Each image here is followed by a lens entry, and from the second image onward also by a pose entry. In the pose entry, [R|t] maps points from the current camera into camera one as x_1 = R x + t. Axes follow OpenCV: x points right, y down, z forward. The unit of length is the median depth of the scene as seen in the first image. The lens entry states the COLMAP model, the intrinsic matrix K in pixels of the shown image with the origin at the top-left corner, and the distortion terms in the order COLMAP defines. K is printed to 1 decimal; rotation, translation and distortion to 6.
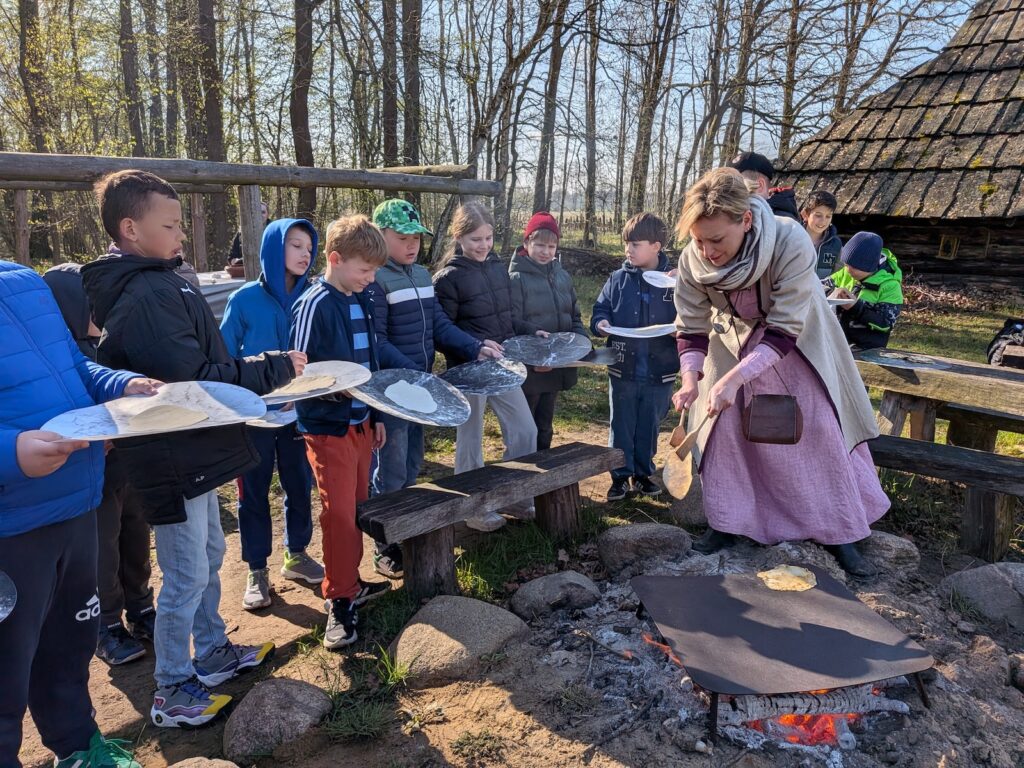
lens RADIAL K [[741.2, 0, 510.2], [0, 741.2, 382.8], [0, 0, 1]] dist [-0.024408, -0.009994]
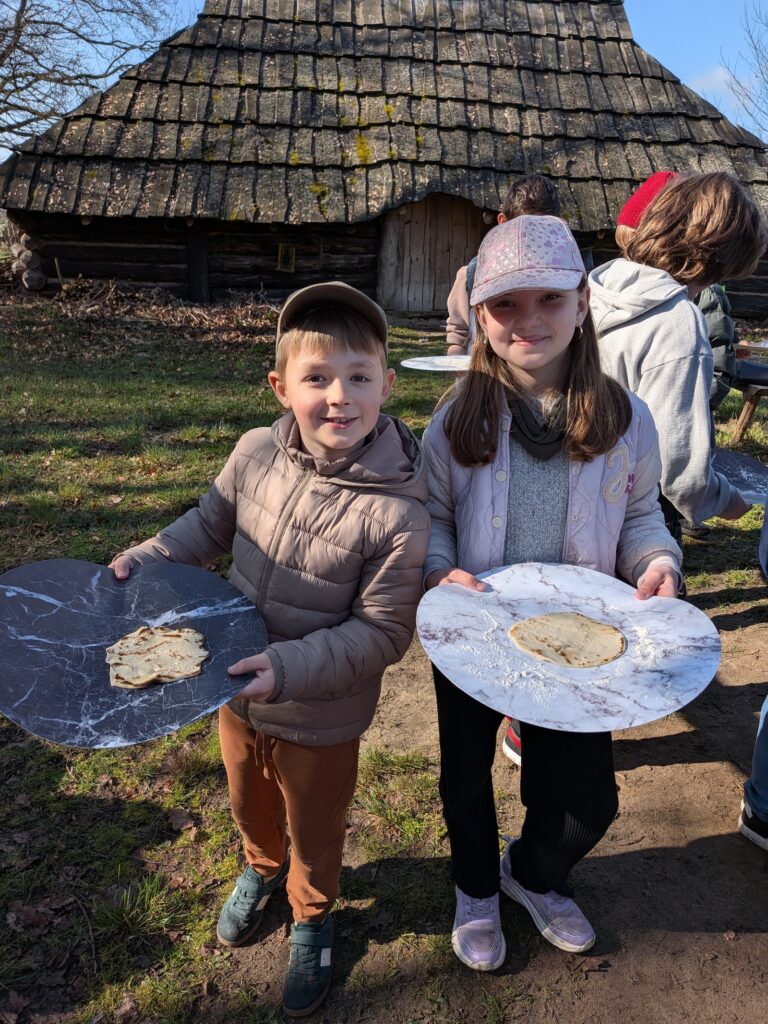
lens RADIAL K [[741.2, 0, 388.6], [0, 741.2, 519.2], [0, 0, 1]] dist [-0.024408, -0.009994]
pose [[0.587321, -0.286049, 0.757120, -0.094946], [0.160105, 0.958038, 0.237760, -0.067992], [-0.793360, -0.018423, 0.608474, 0.321757]]
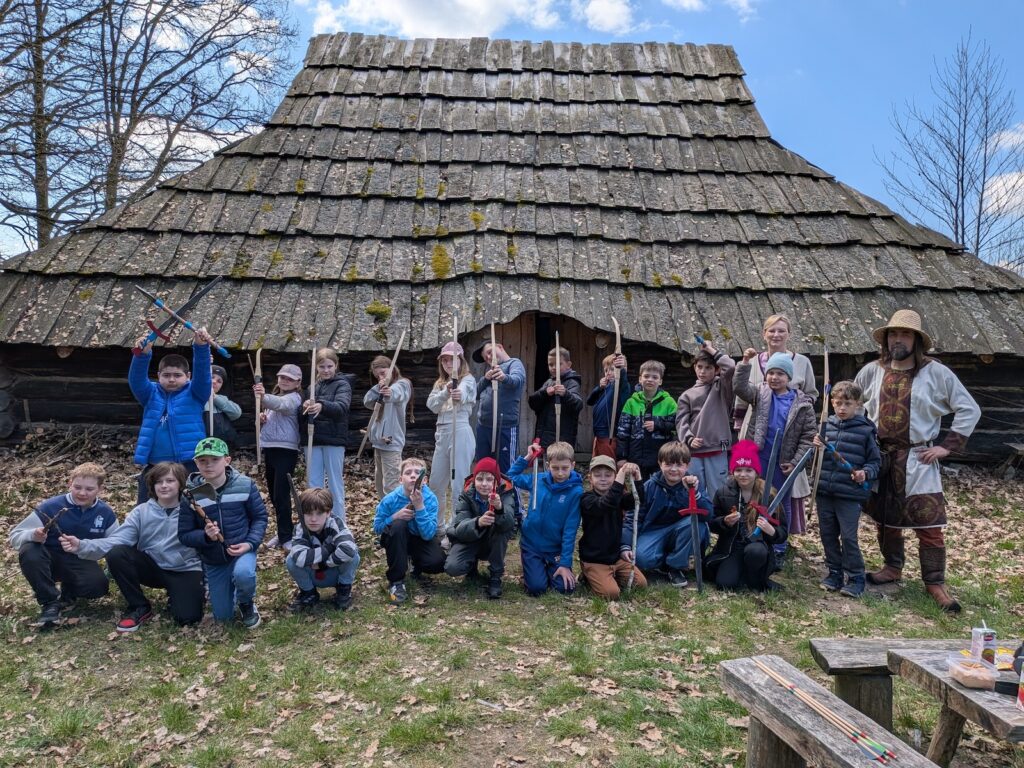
lens RADIAL K [[741.2, 0, 506.3], [0, 741.2, 387.8], [0, 0, 1]] dist [-0.024408, -0.009994]
pose [[0.618743, -0.049113, 0.784057, 0.154820], [0.166986, 0.983459, -0.070175, -0.109536], [-0.767641, 0.174347, 0.616709, 0.427688]]
